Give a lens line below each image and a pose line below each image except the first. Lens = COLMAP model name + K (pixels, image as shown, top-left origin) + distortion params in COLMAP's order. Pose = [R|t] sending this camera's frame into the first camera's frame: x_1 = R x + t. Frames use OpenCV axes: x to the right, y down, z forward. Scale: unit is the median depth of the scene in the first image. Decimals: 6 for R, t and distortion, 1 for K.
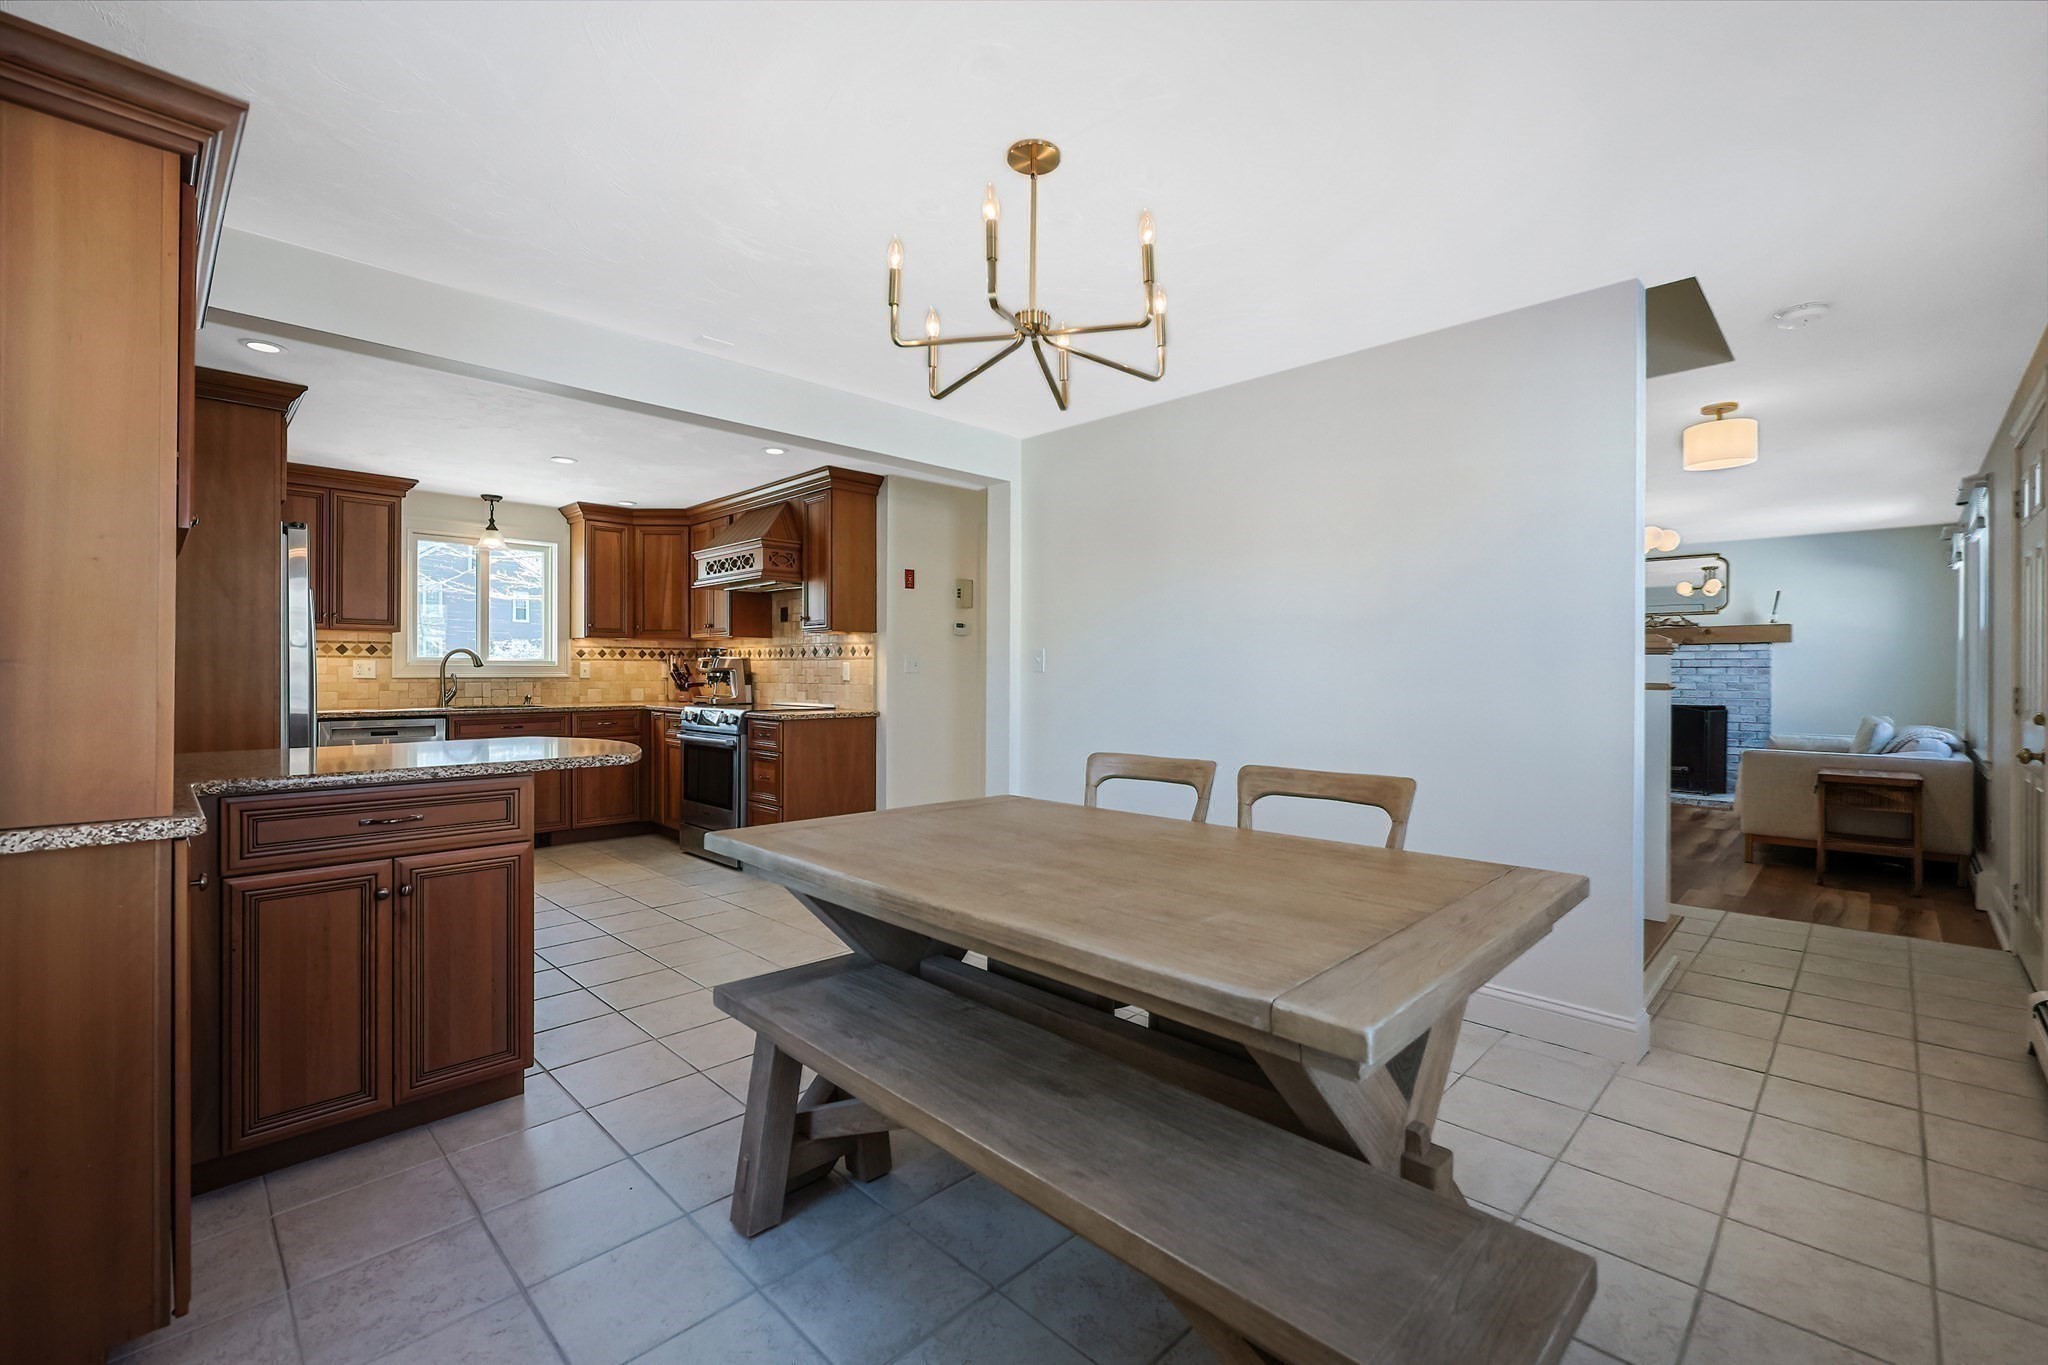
lens RADIAL K [[873.6, 0, 1026.1], [0, 873.6, 669.8], [0, 0, 1]] dist [0.000411, -0.000272]
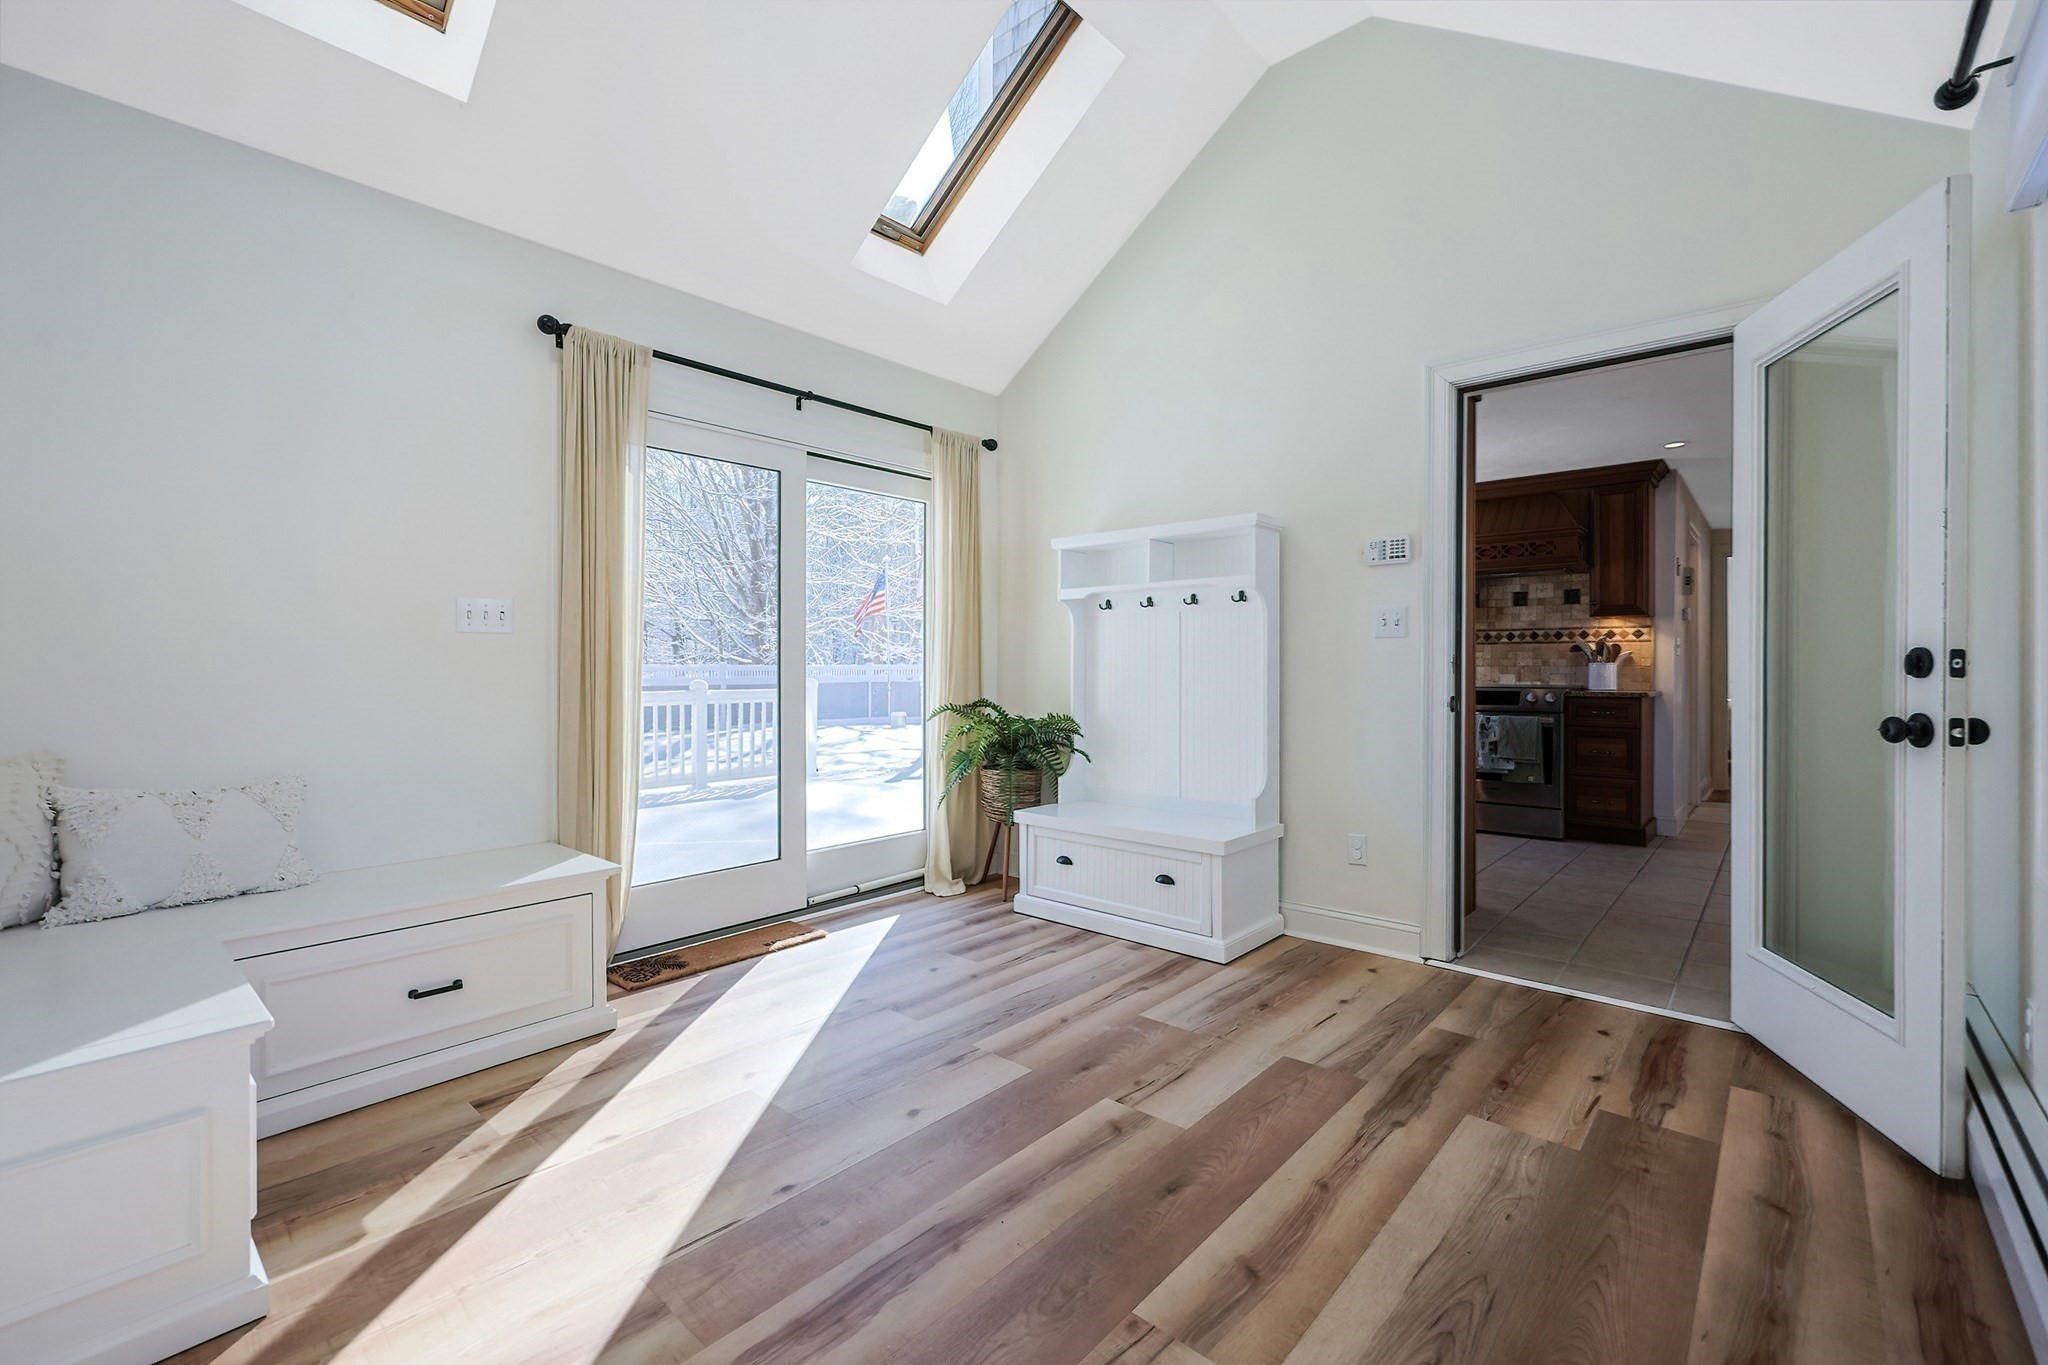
lens RADIAL K [[873.6, 0, 1026.1], [0, 873.6, 669.8], [0, 0, 1]] dist [0.000411, -0.000272]
pose [[0.998012, -0.002654, 0.062965, -0.882674], [0.002422, 0.999990, 0.003756, 0.014200], [-0.062974, -0.003596, 0.998009, -0.010974]]
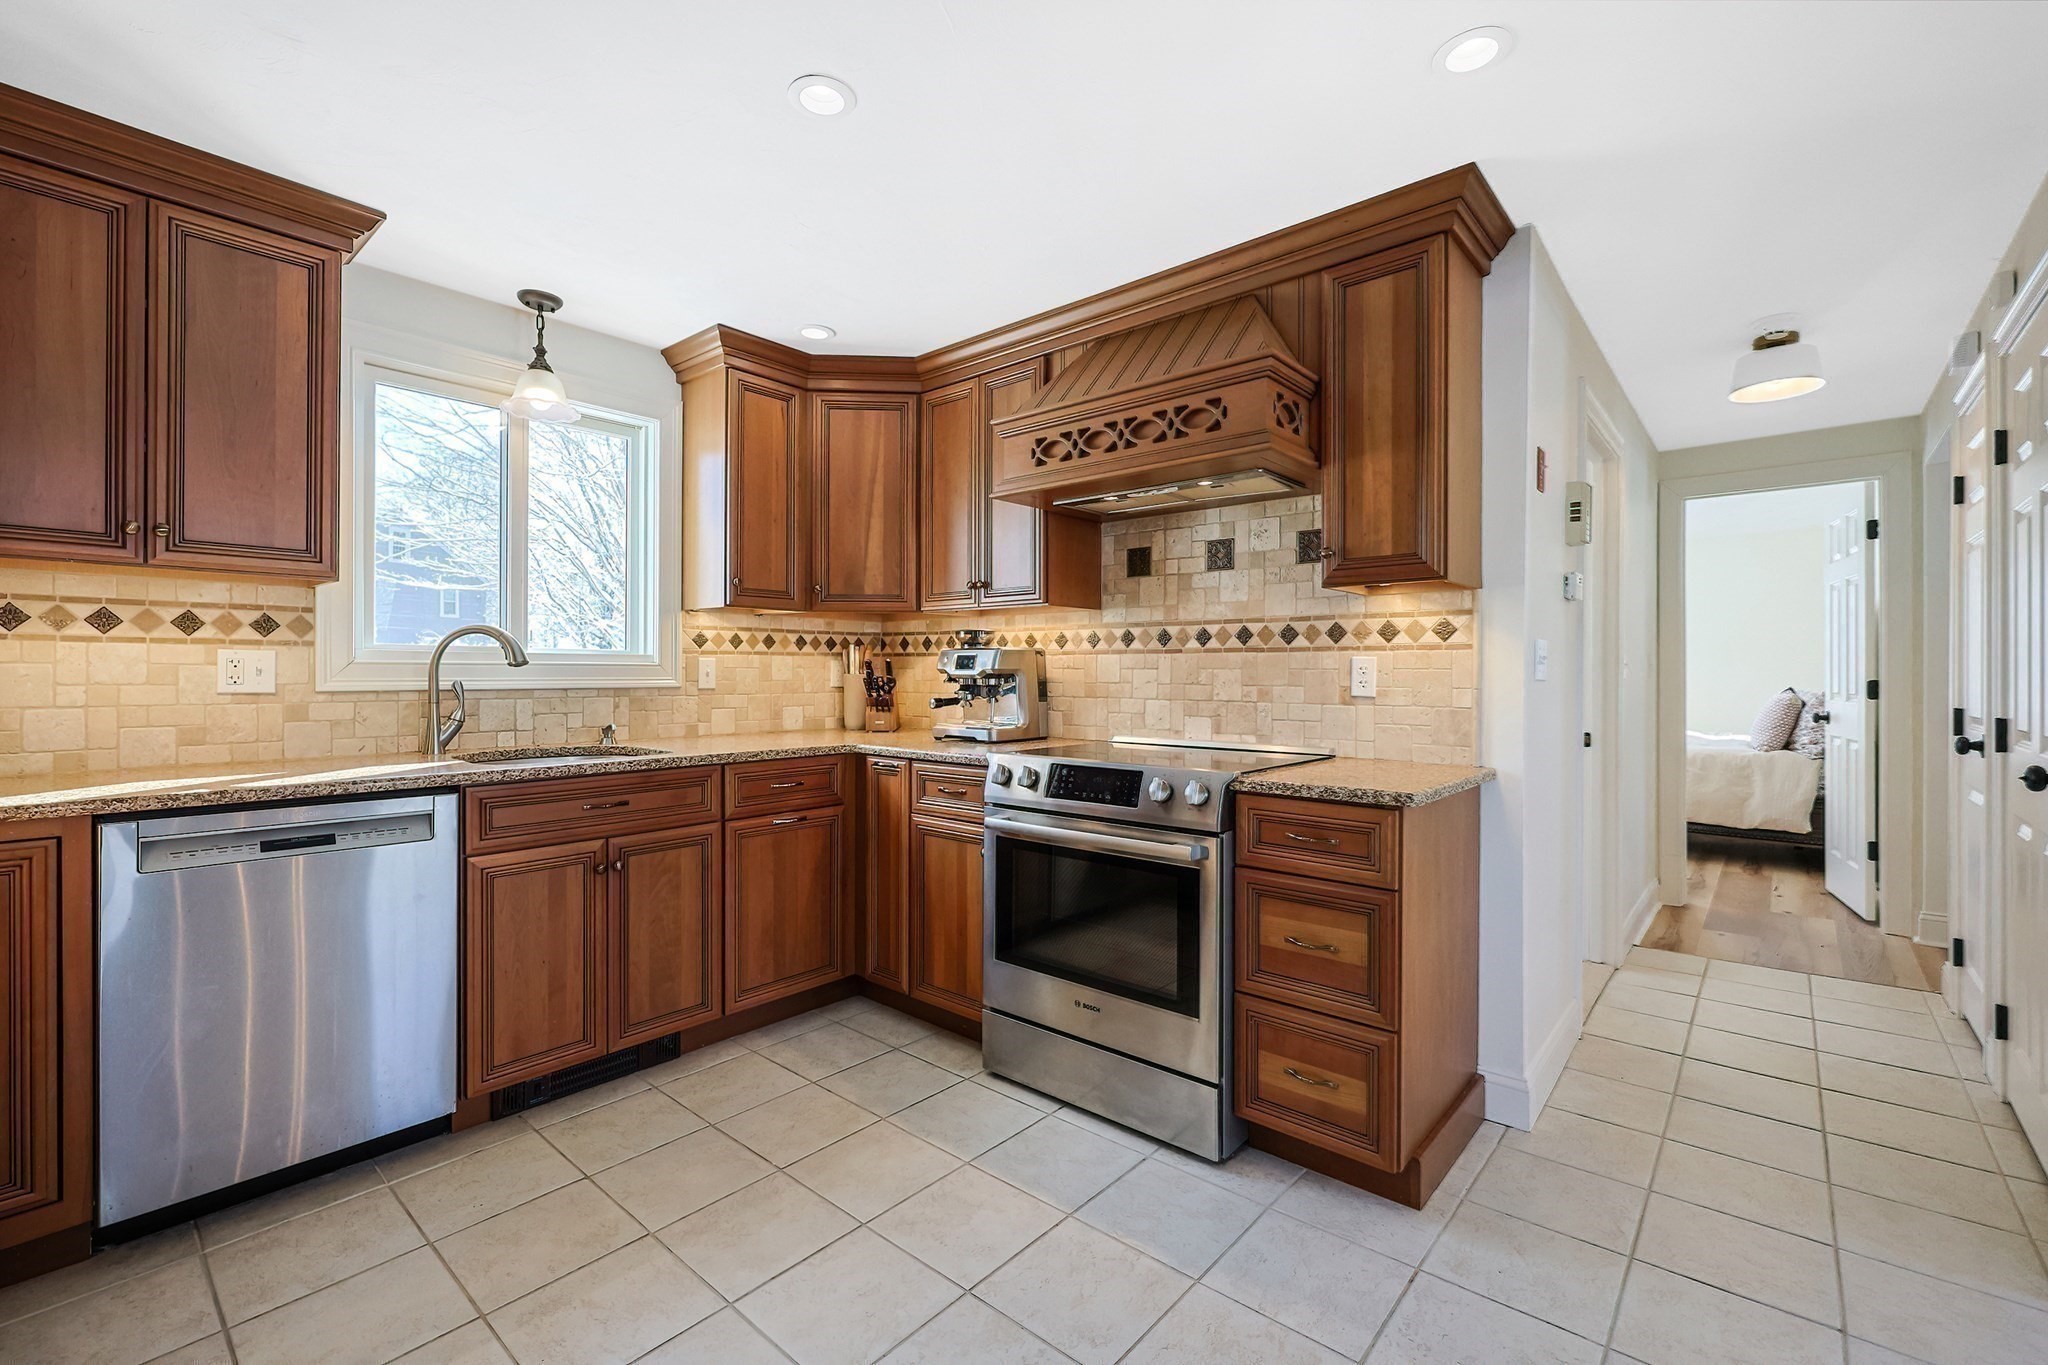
lens RADIAL K [[873.6, 0, 1026.1], [0, 873.6, 669.8], [0, 0, 1]] dist [0.000411, -0.000272]
pose [[0.997576, 0.000413, 0.069582, -0.378907], [-0.000358, 1.000000, -0.000801, -0.001127], [-0.069582, 0.000774, 0.997576, 0.509526]]
